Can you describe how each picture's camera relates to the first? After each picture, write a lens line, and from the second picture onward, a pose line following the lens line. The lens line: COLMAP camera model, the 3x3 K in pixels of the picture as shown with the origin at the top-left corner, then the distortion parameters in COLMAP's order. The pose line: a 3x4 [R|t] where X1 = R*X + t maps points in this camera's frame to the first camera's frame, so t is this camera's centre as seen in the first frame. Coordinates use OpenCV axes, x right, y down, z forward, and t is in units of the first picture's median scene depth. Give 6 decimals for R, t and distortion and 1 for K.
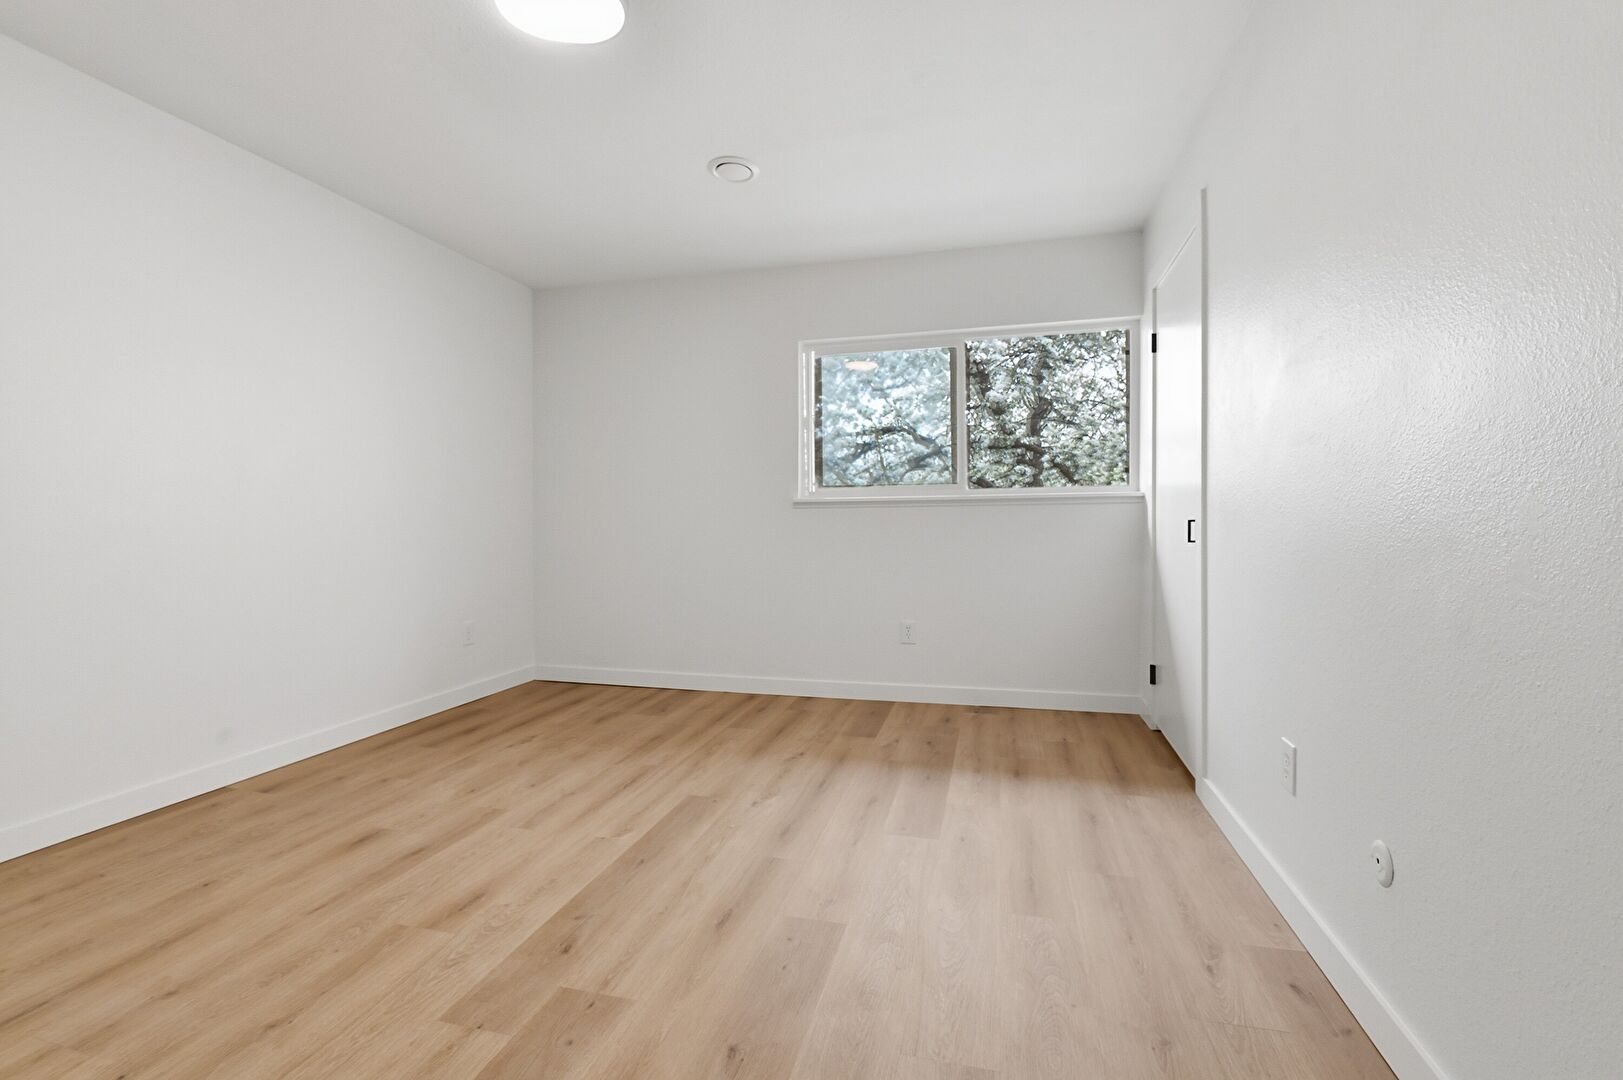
lens RADIAL K [[731.7, 0, 812.1], [0, 731.7, 534.0], [0, 0, 1]] dist [-0.013534, -0.001173]
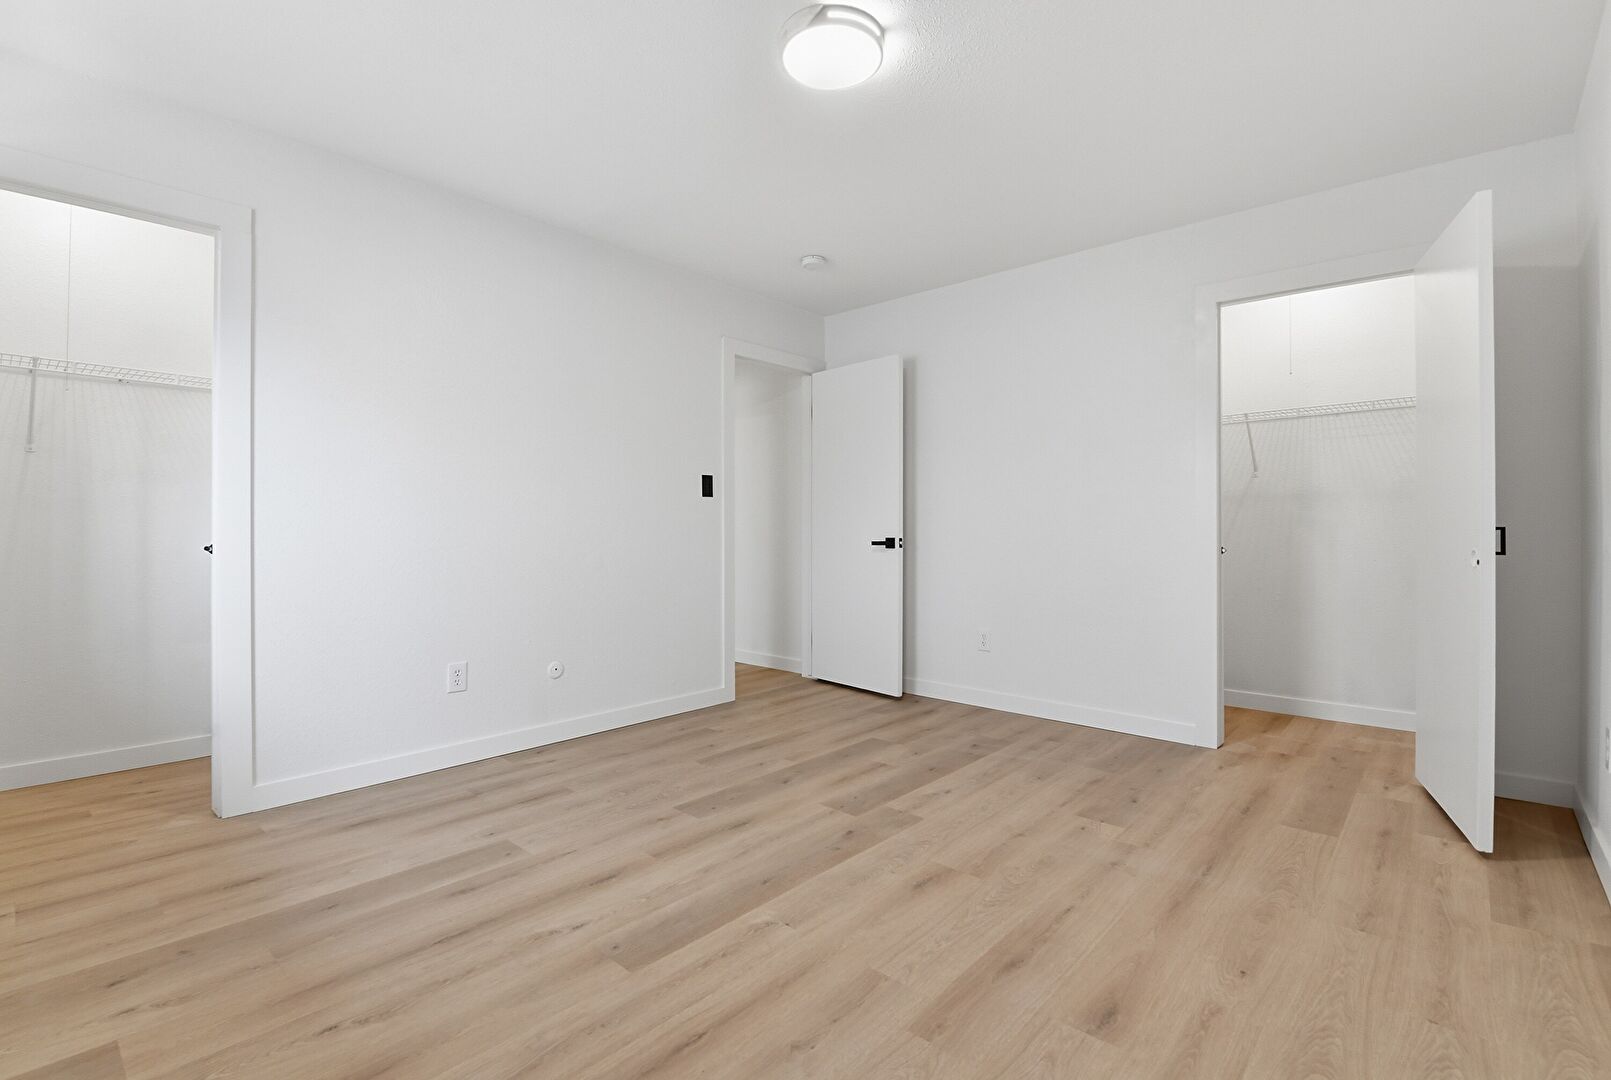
lens RADIAL K [[726.3, 0, 800.8], [0, 726.3, 532.1], [0, 0, 1]] dist [-0.013534, -0.001173]
pose [[-0.888482, 0.002932, 0.458902, -0.692154], [0.013032, 0.999737, 0.018844, -0.035017], [-0.458726, 0.022723, -0.888287, 1.752303]]
